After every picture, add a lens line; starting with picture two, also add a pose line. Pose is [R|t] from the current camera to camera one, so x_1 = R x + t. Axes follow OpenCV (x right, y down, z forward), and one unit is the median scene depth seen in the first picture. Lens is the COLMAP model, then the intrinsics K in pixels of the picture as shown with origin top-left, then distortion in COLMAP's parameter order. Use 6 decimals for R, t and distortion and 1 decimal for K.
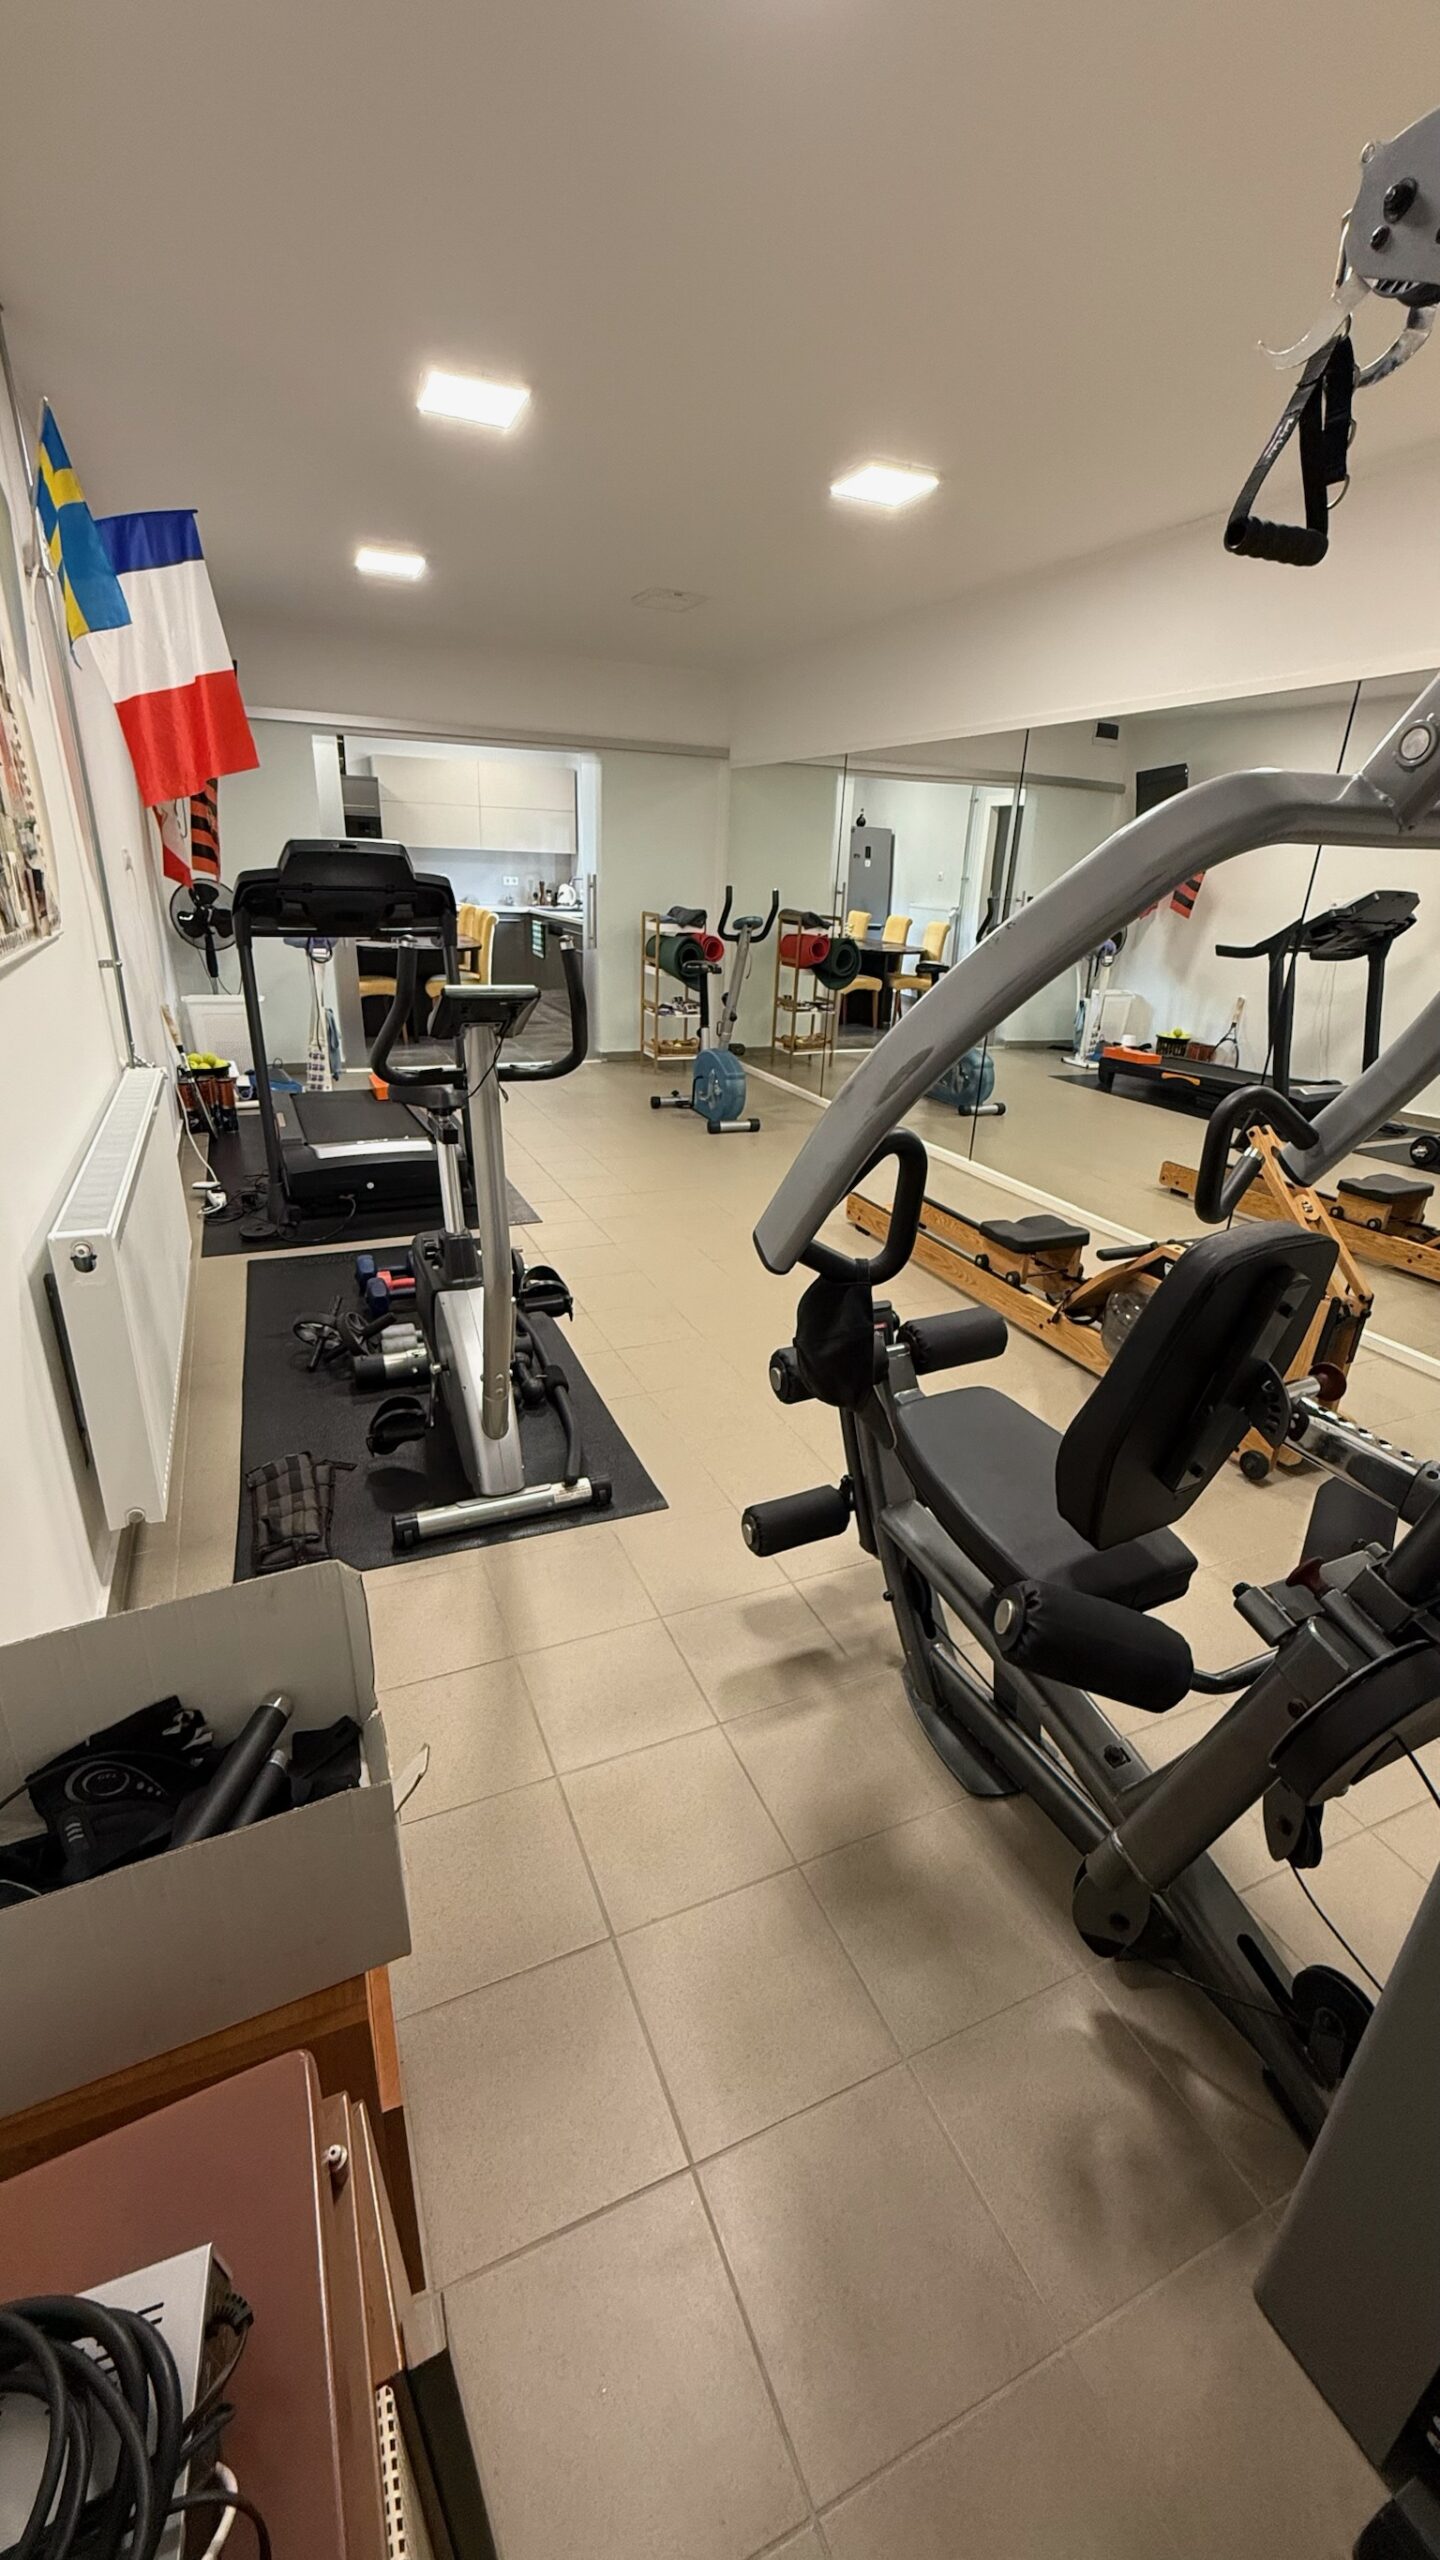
lens RADIAL K [[1015.5, 0, 725.6], [0, 1015.5, 1278.3], [0, 0, 1]] dist [0.002099, 0.000102]
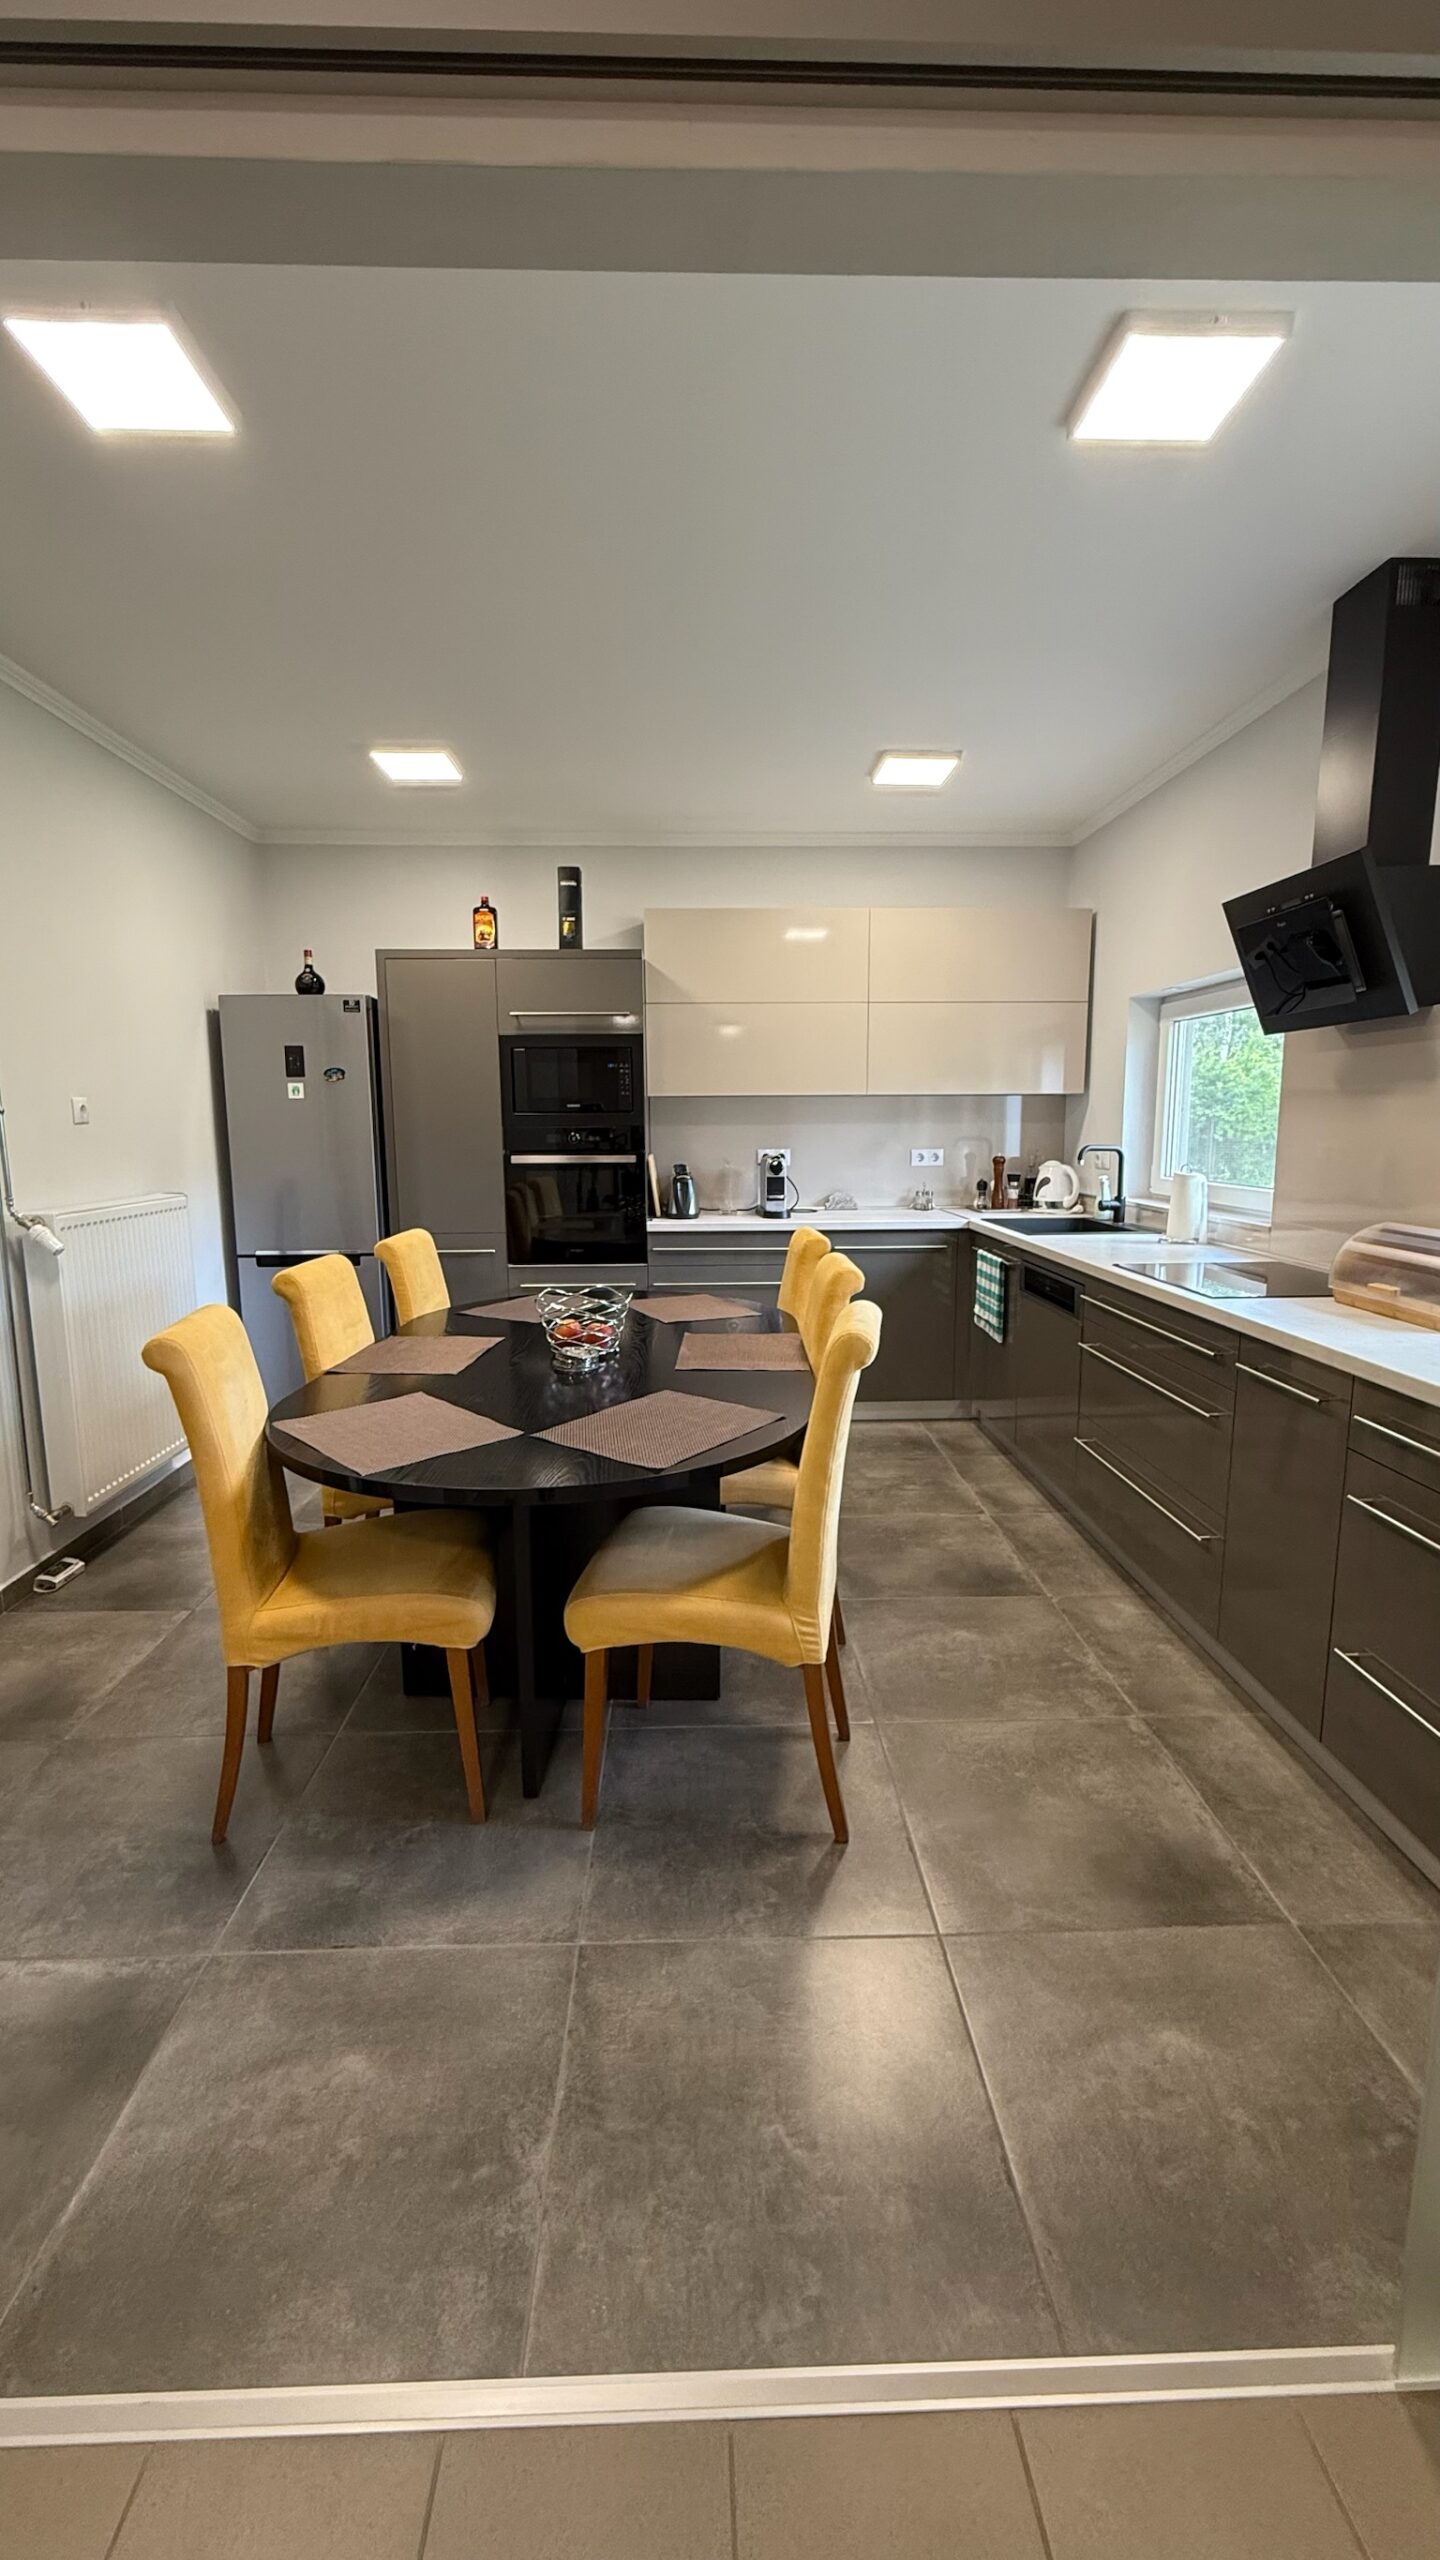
lens RADIAL K [[1015.5, 0, 719.6], [0, 1015.5, 1277.6], [0, 0, 1]] dist [0.002099, 0.000102]
pose [[0.925118, 0.008709, -0.379579, -0.125236], [-0.096417, 0.972353, -0.212681, -0.234907], [0.367232, 0.233353, 0.900381, 0.572445]]
